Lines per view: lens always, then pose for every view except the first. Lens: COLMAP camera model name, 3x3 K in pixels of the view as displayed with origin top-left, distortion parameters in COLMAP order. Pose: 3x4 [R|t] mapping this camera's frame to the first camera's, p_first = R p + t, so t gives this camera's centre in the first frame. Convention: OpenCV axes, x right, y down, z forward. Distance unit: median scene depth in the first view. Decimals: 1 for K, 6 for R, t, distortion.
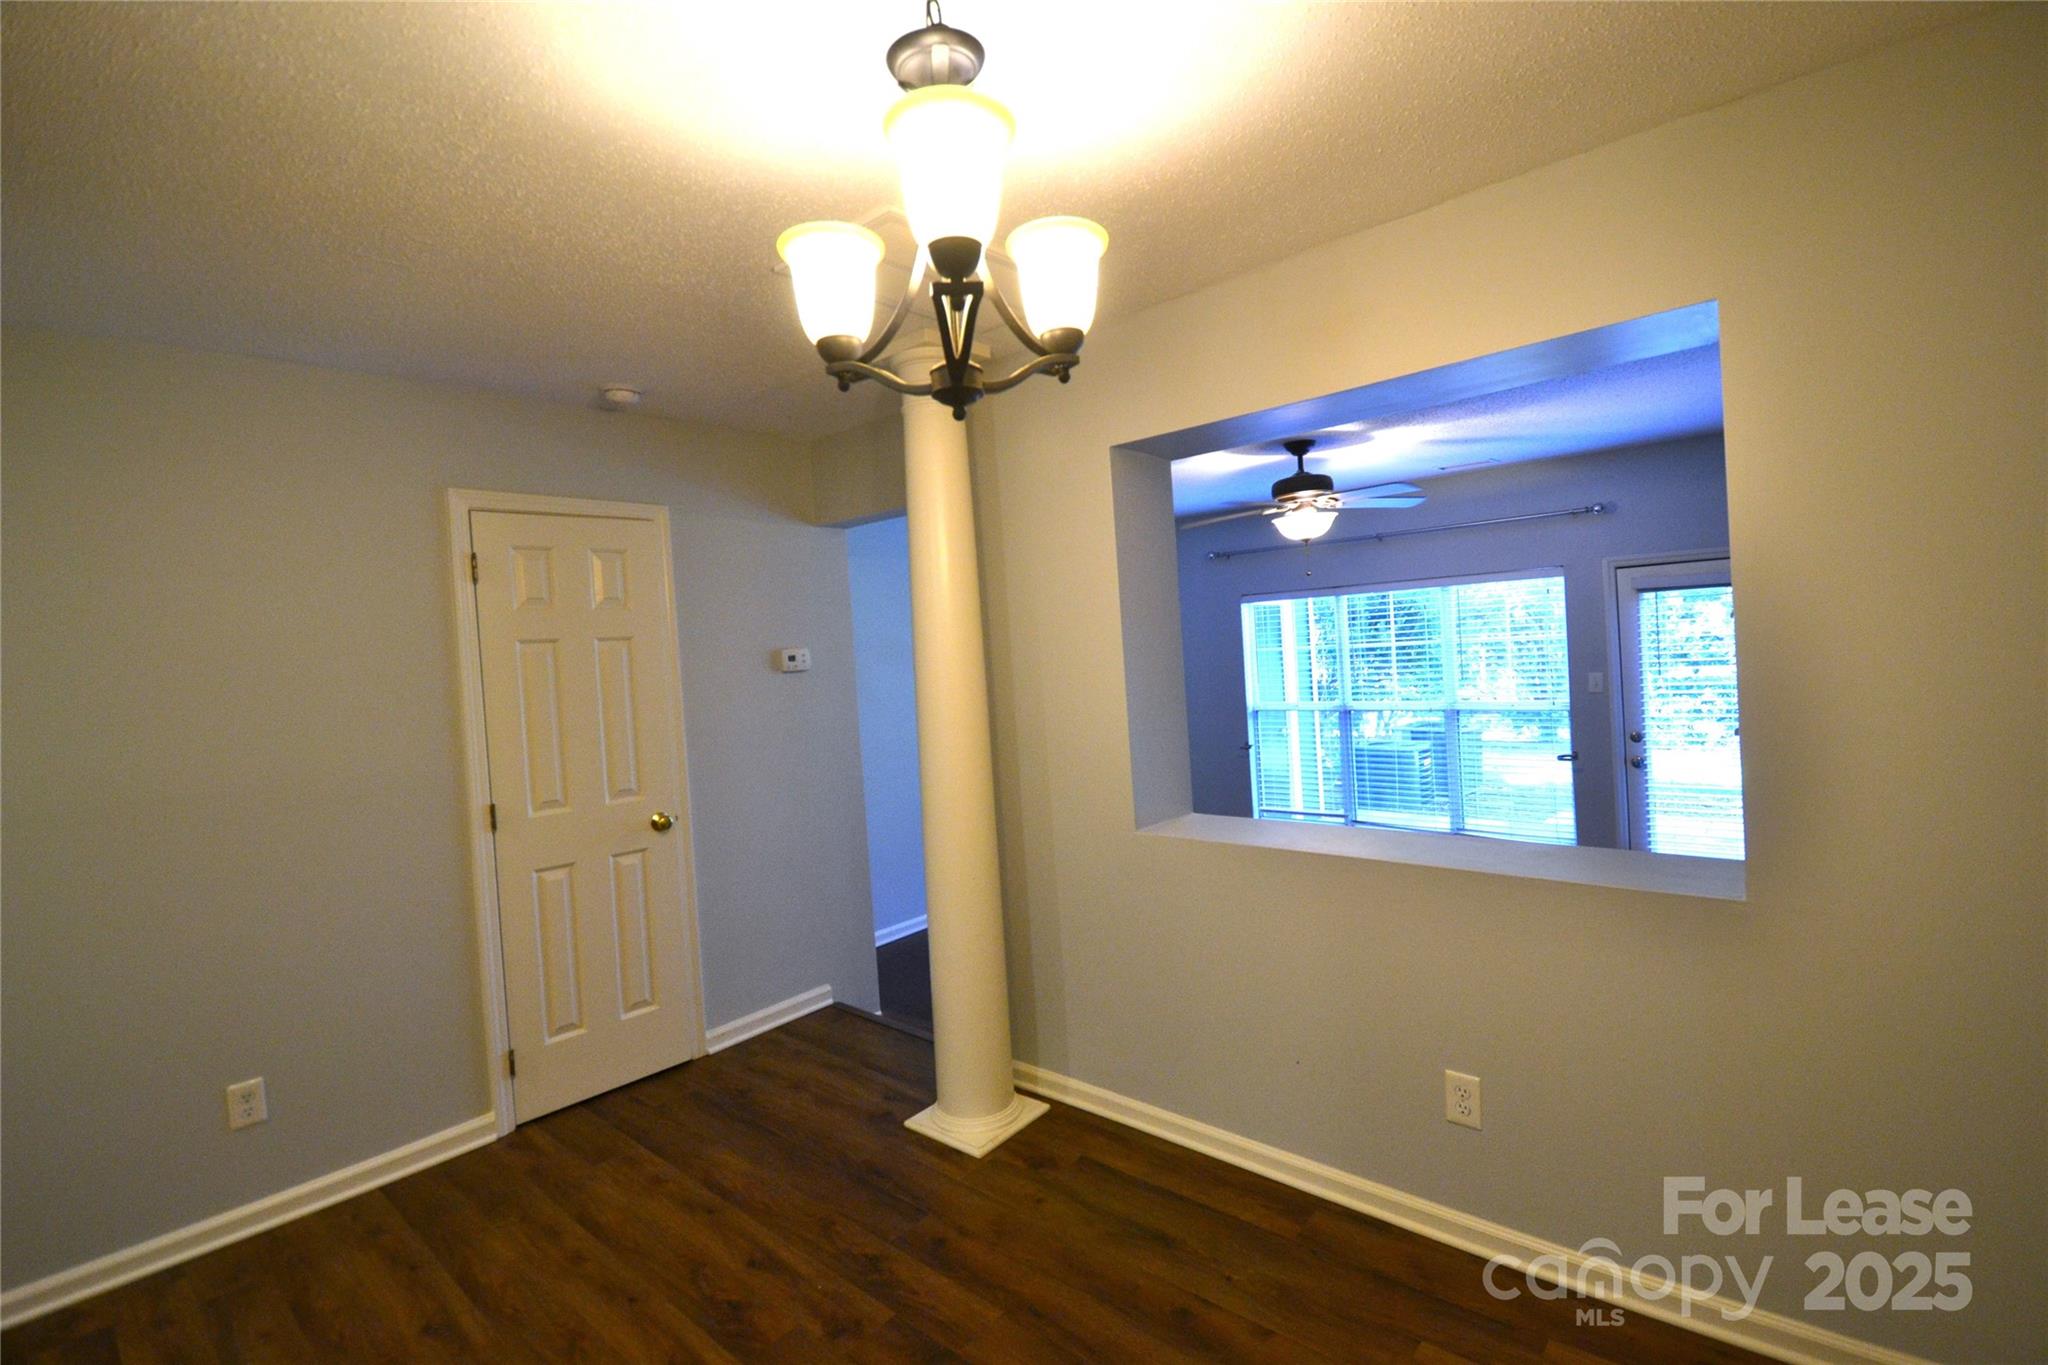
lens RADIAL K [[910.6, 0, 1013.8], [0, 910.6, 685.5], [0, 0, 1]] dist [-0.001085, -0.013188]
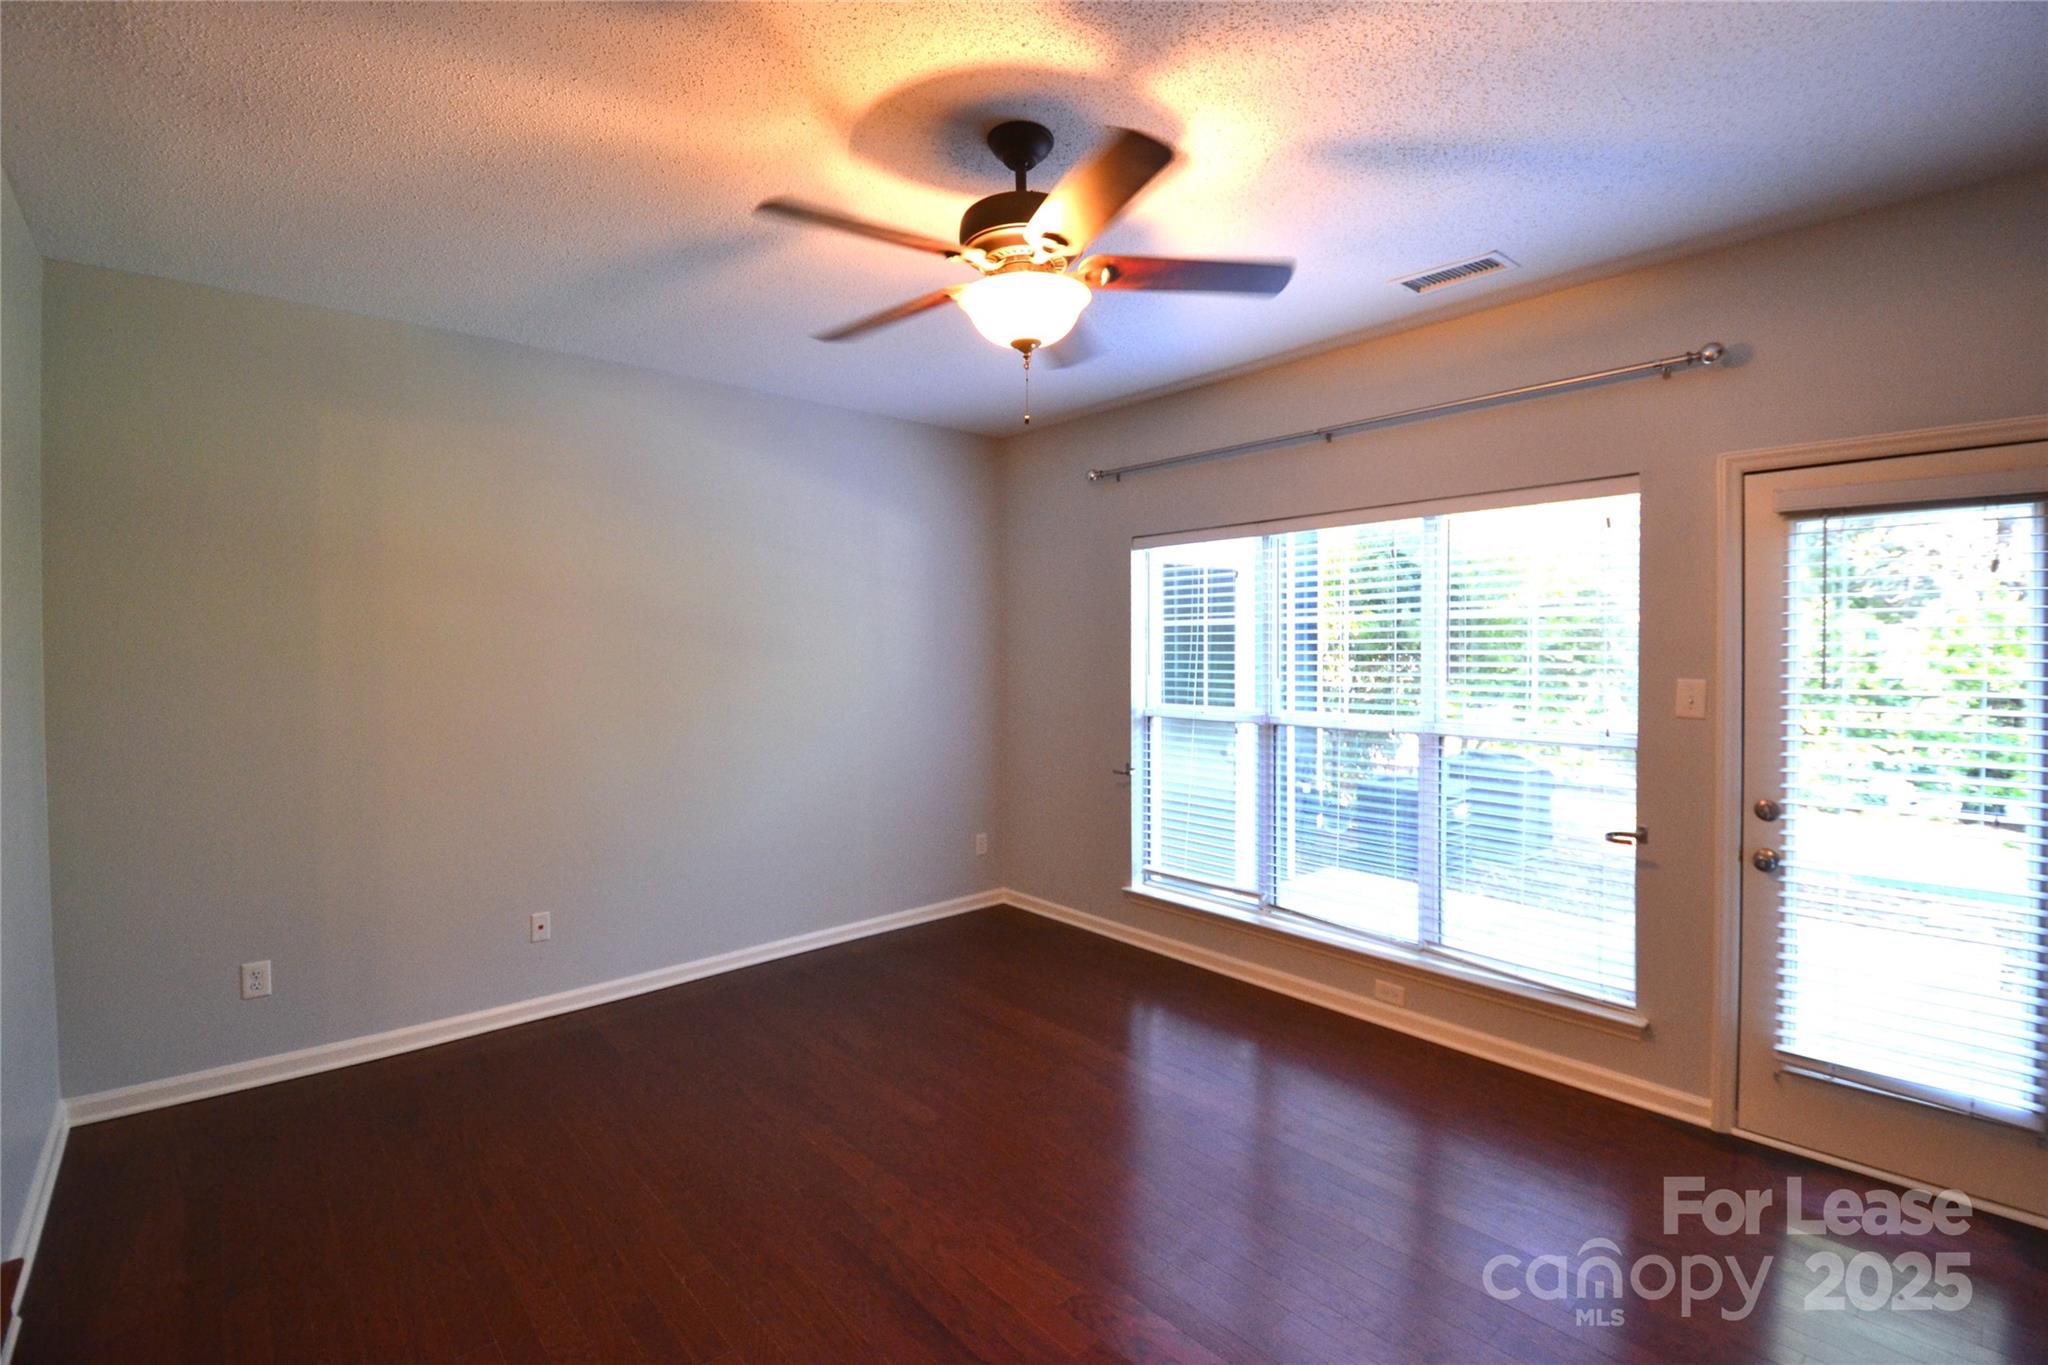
lens RADIAL K [[910.6, 0, 1026.2], [0, 910.6, 679.8], [0, 0, 1]] dist [-0.001085, -0.013188]
pose [[0.993133, 0.062921, -0.098628, 0.310808], [-0.063463, 0.997981, -0.002360, 0.011288], [0.098280, 0.008603, 0.995122, 0.442676]]
